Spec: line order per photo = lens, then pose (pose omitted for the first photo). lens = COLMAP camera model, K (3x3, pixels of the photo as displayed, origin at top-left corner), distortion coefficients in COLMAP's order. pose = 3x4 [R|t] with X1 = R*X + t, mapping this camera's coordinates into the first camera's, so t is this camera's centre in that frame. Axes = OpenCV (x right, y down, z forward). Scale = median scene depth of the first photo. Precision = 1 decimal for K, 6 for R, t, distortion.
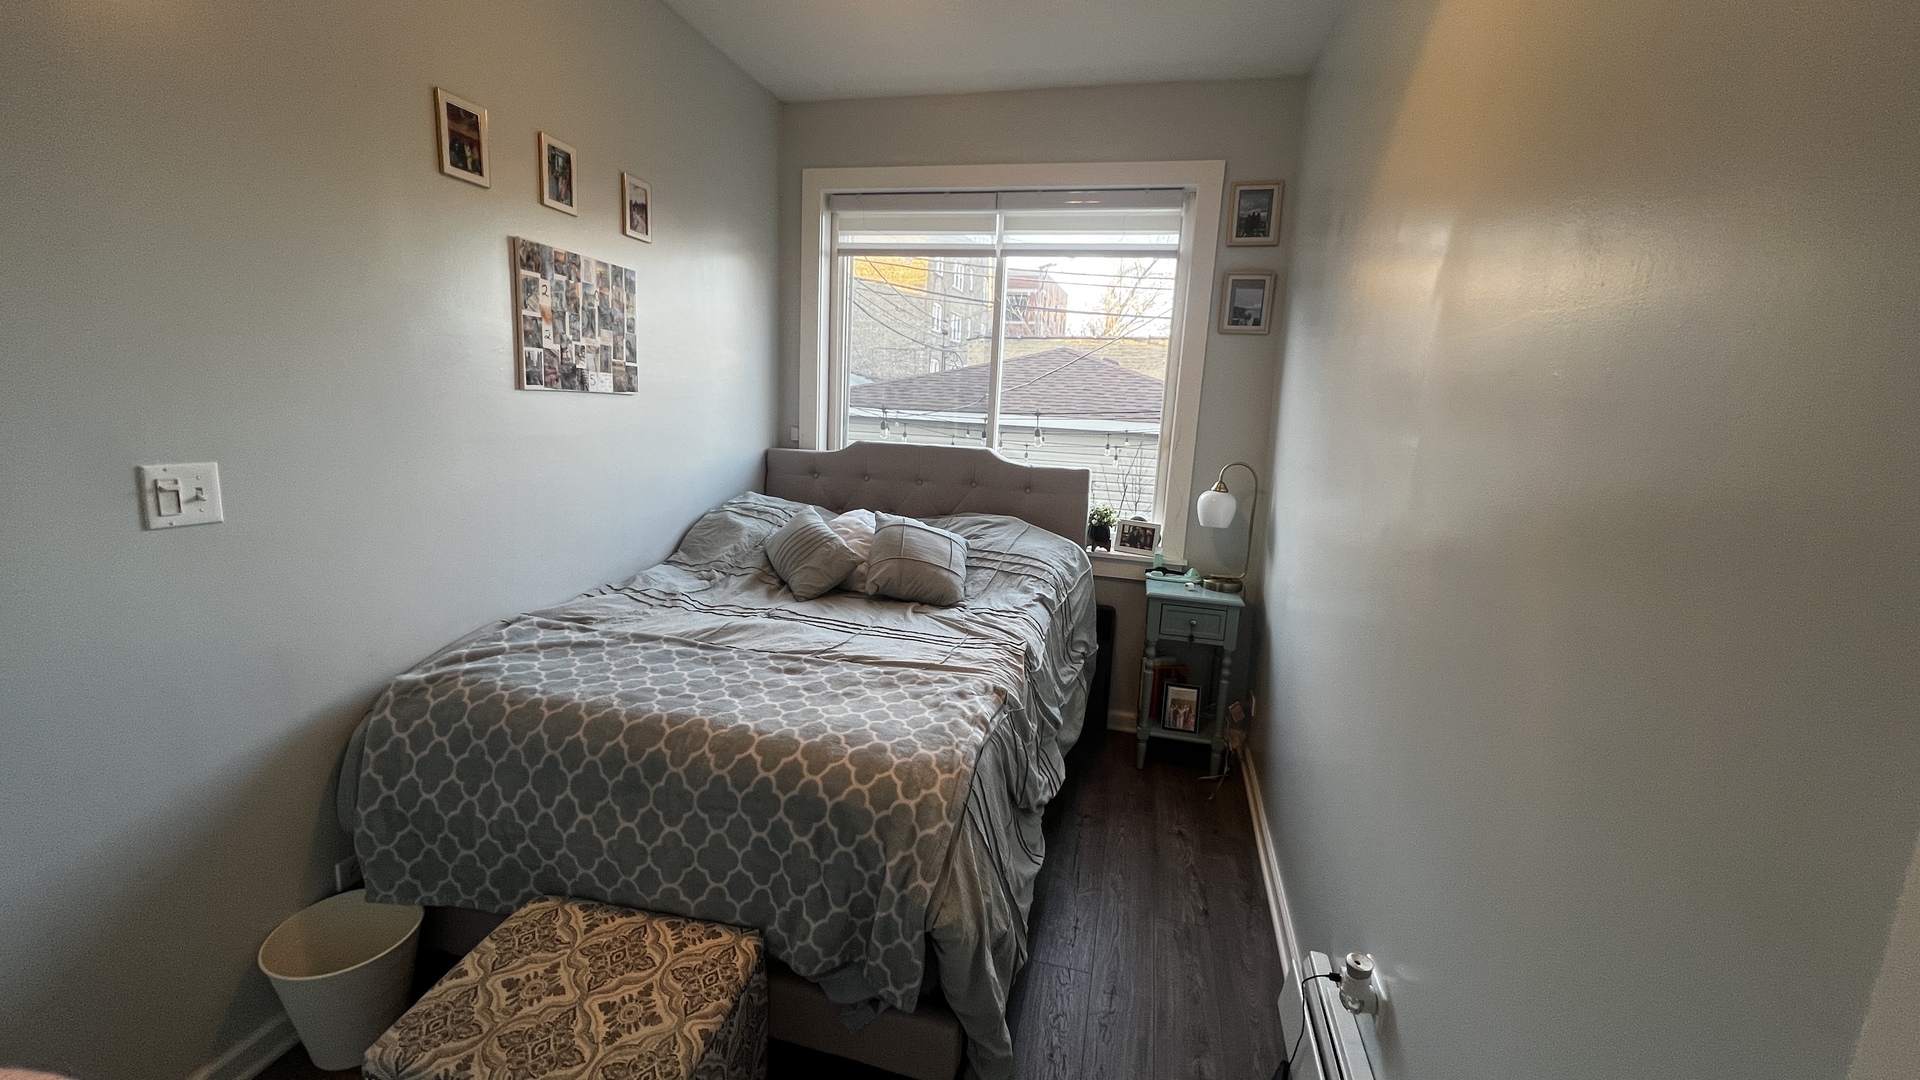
lens RADIAL K [[770.2, 0, 966.6], [0, 770.2, 541.2], [0, 0, 1]] dist [-0.006401, -0.000360]
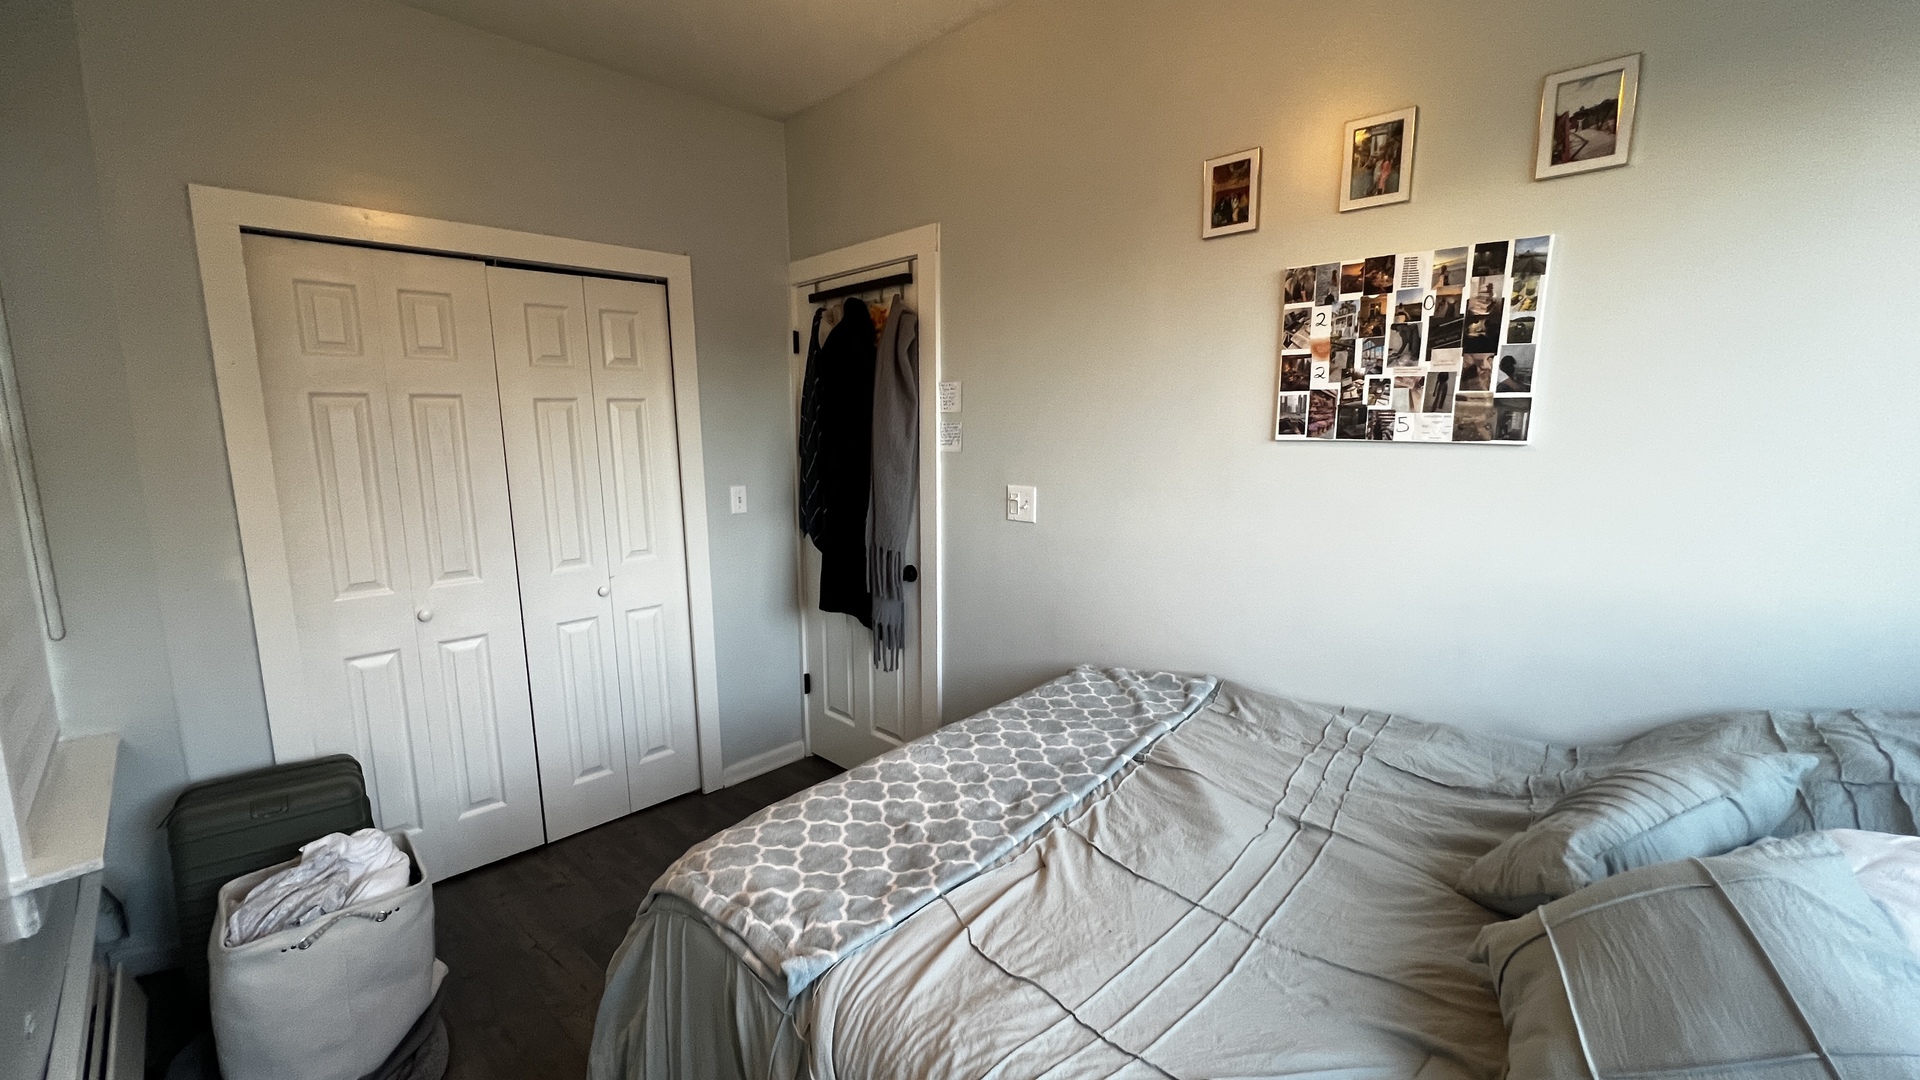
lens RADIAL K [[770.2, 0, 961.0], [0, 770.2, 540.1], [0, 0, 1]] dist [-0.006401, -0.000360]
pose [[-0.498708, 0.089226, -0.862166, 0.346979], [-0.166400, 0.966330, 0.196258, -0.182916], [0.850648, 0.241339, -0.467069, 1.037787]]
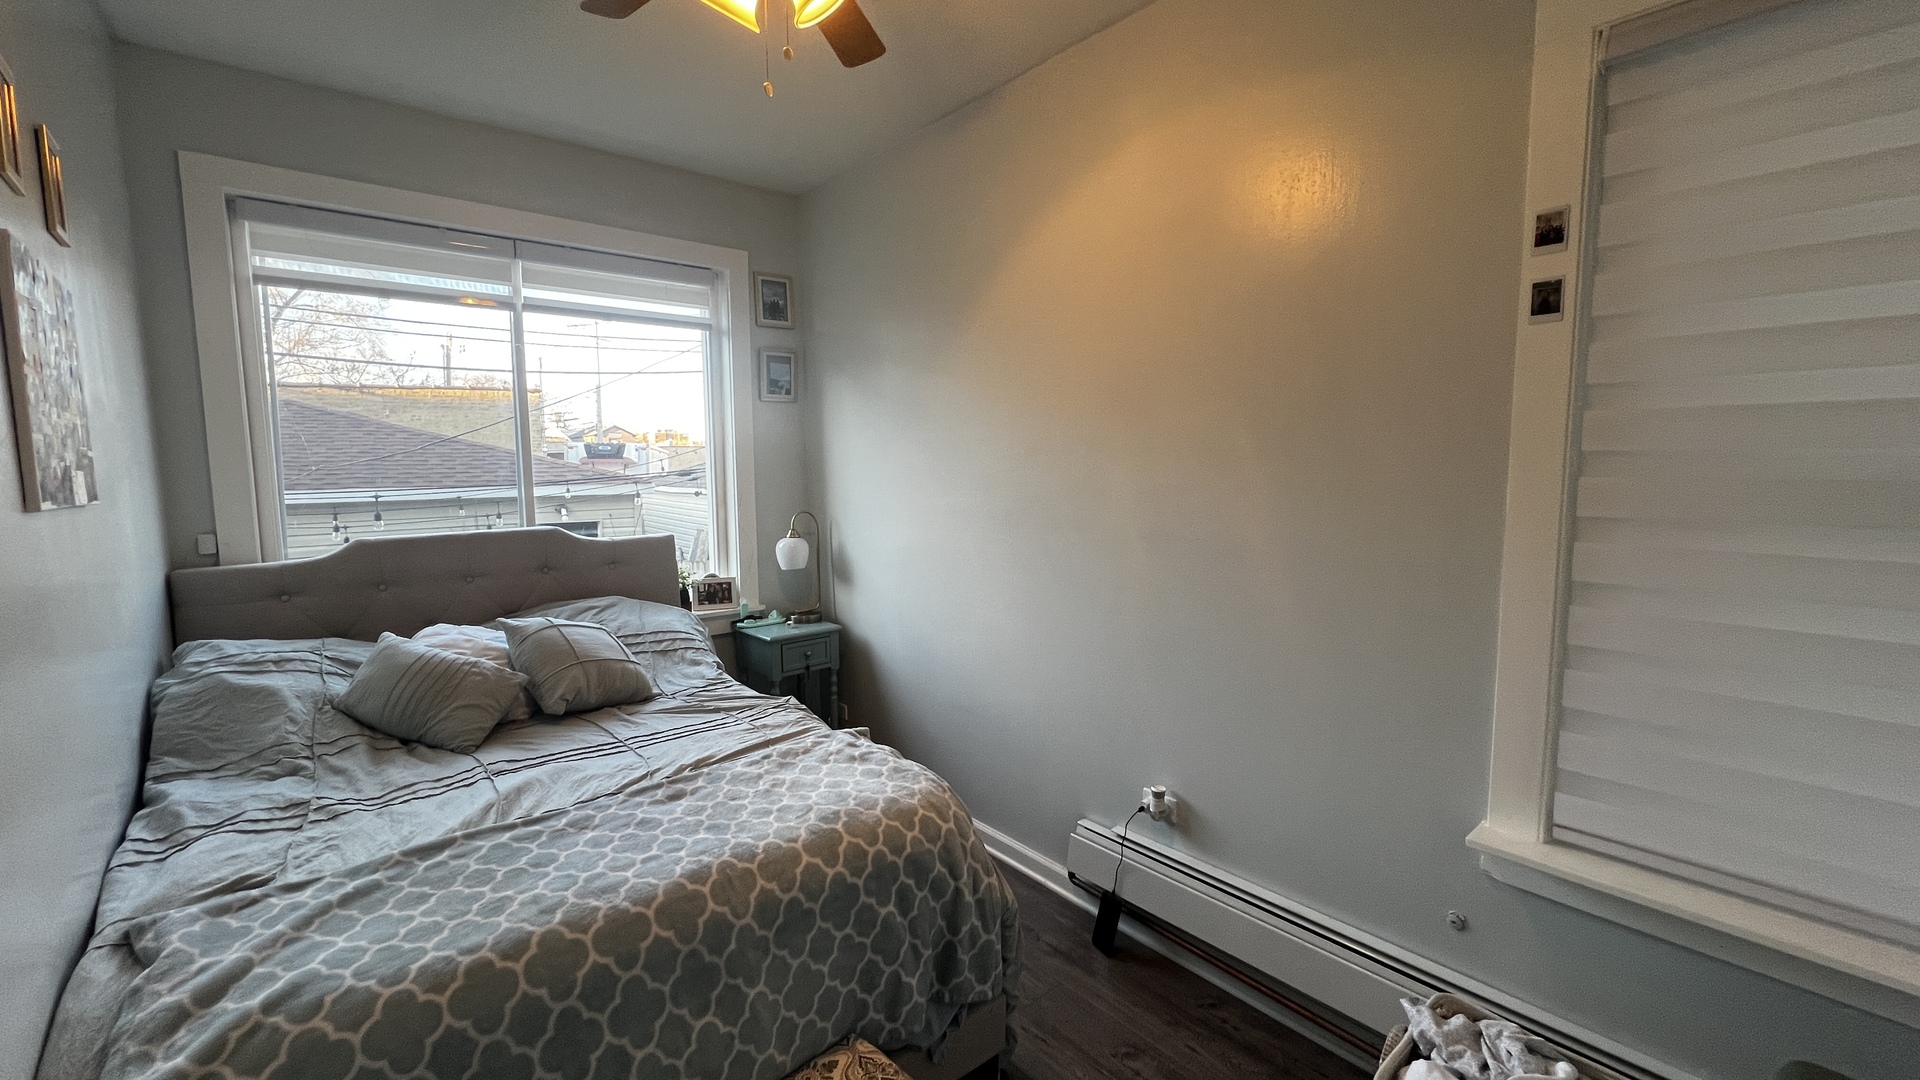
lens RADIAL K [[770.2, 0, 960.9], [0, 770.2, 538.2], [0, 0, 1]] dist [-0.006401, -0.000360]
pose [[0.574764, -0.136420, 0.806868, -0.586175], [0.186960, 0.981819, 0.032821, -0.071070], [-0.796676, 0.131988, 0.589820, 0.164037]]
